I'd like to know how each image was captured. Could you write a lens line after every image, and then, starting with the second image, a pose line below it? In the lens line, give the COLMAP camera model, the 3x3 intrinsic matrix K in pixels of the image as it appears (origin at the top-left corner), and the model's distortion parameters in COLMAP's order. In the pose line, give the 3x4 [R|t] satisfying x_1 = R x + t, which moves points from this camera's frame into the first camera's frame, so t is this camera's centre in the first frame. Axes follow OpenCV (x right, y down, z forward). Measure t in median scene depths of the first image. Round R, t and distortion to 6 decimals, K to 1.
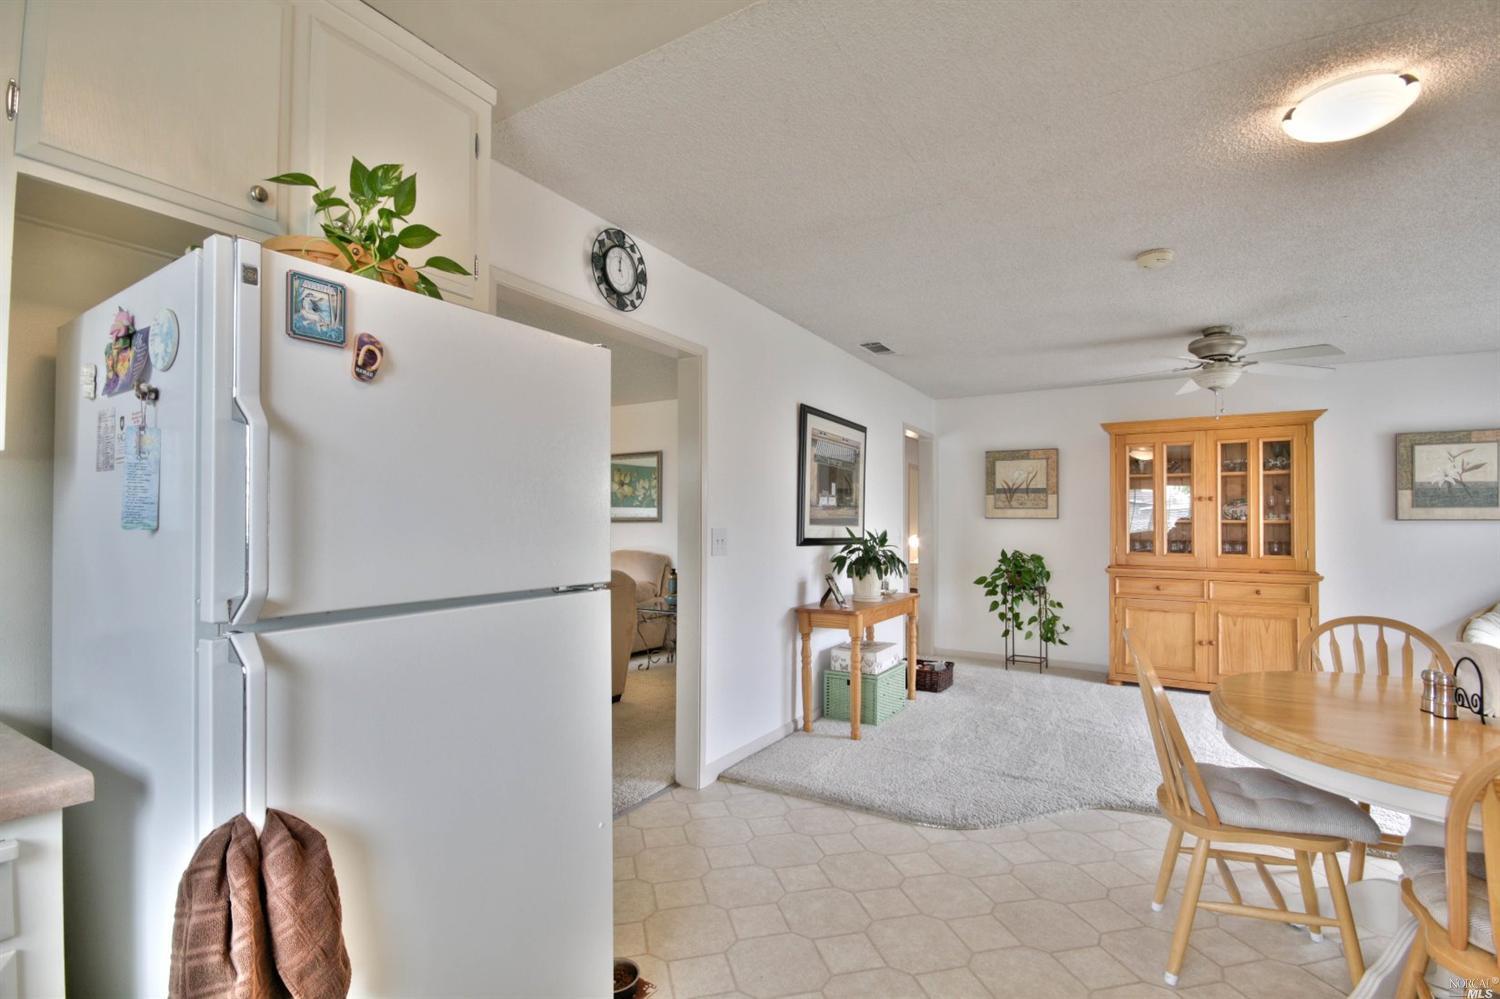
lens RADIAL K [[684.3, 0, 748.9], [0, 684.3, 508.5], [0, 0, 1]] dist [-0.008892, -0.000020]
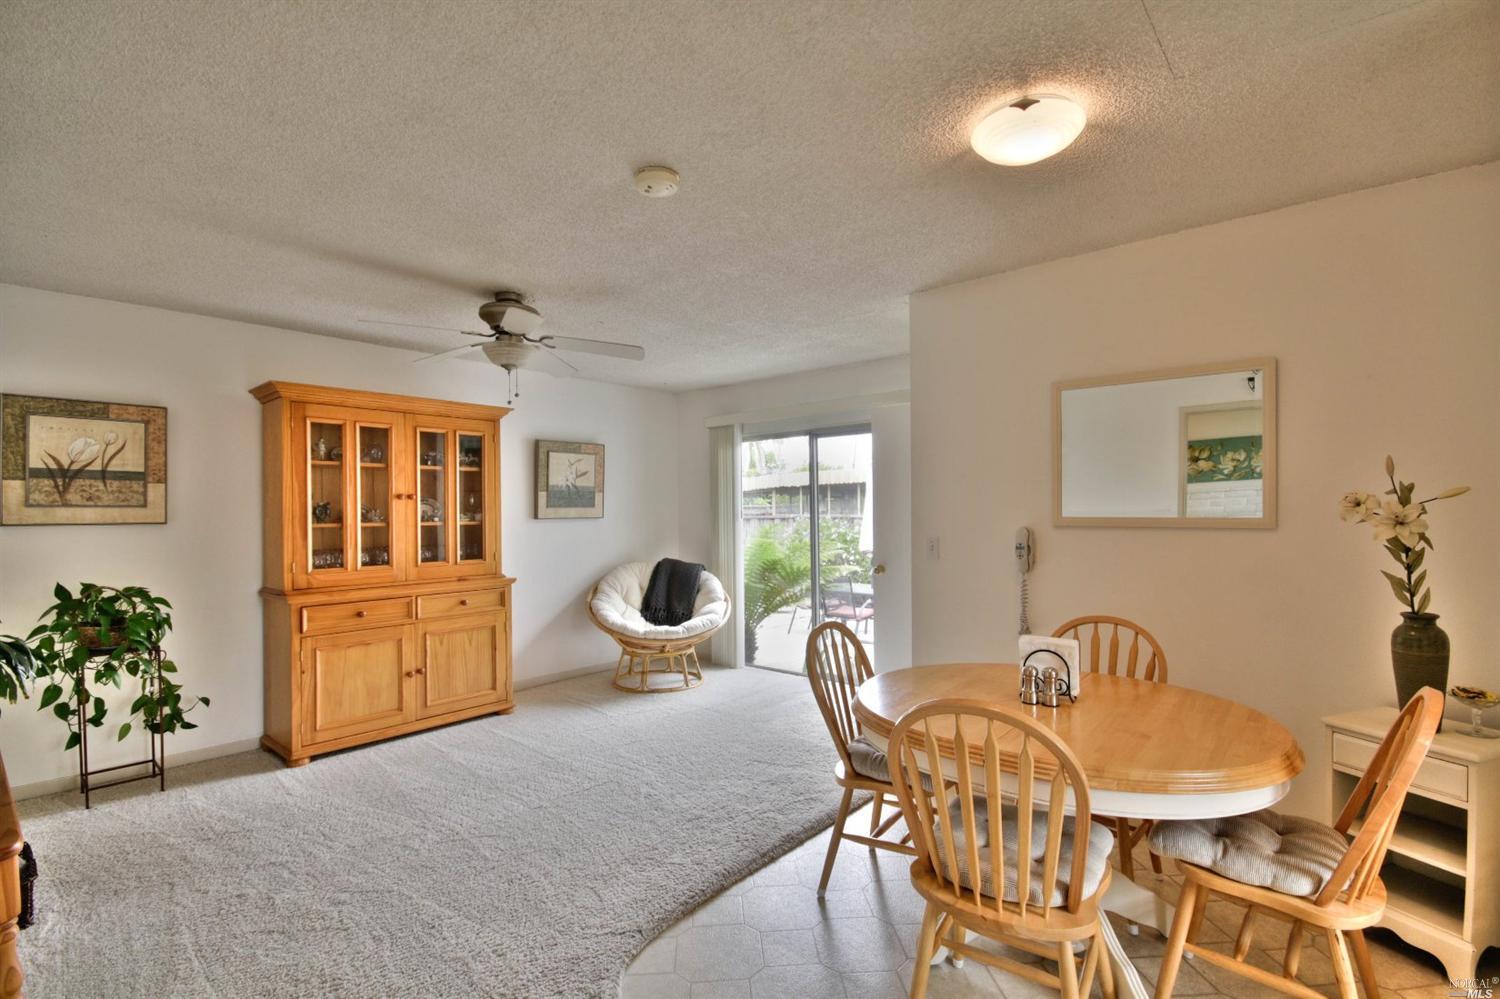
lens RADIAL K [[684.3, 0, 748.9], [0, 684.3, 508.5], [0, 0, 1]] dist [-0.008892, -0.000020]
pose [[0.156048, -0.004468, 0.987739, -0.075200], [-0.012026, 0.999907, 0.006423, -0.010374], [-0.987676, -0.012881, 0.155980, 0.474110]]
